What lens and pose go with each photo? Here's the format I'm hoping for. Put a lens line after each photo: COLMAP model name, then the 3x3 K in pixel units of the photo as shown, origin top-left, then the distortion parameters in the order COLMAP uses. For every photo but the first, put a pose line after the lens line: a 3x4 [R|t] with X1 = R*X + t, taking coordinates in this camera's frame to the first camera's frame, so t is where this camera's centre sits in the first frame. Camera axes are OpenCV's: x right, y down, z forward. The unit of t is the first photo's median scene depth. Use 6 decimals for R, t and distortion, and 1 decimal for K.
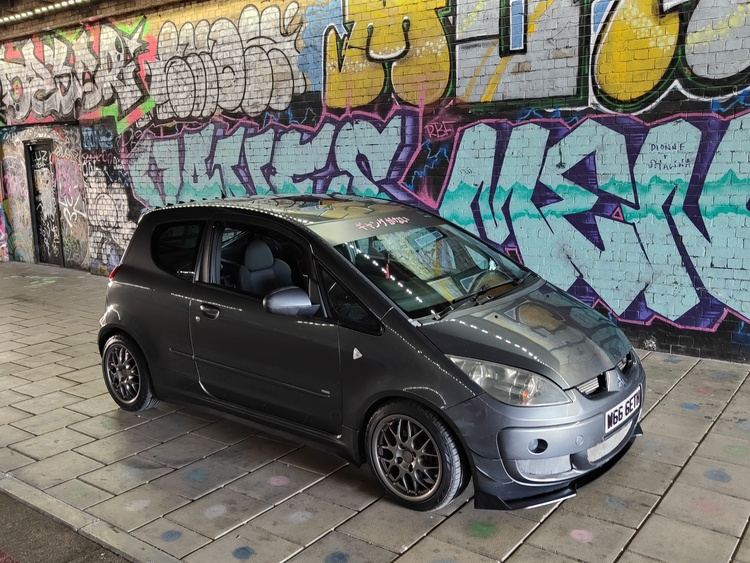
lens RADIAL K [[709.0, 0, 375.2], [0, 709.0, 282.0], [0, 0, 1]] dist [0.007971, 0.000000]
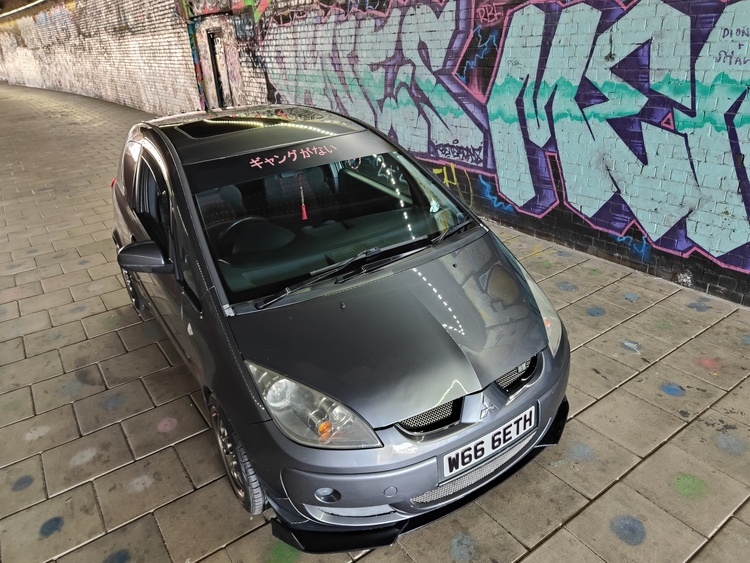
lens RADIAL K [[544.6, 0, 375.5], [0, 544.6, 281.0], [0, 0, 1]] dist [-0.000438, 0.007643]
pose [[0.949440, 0.096691, -0.298688, 0.211588], [-0.013359, 0.962972, 0.269269, -0.077624], [0.313664, -0.251664, 0.915576, 0.252938]]
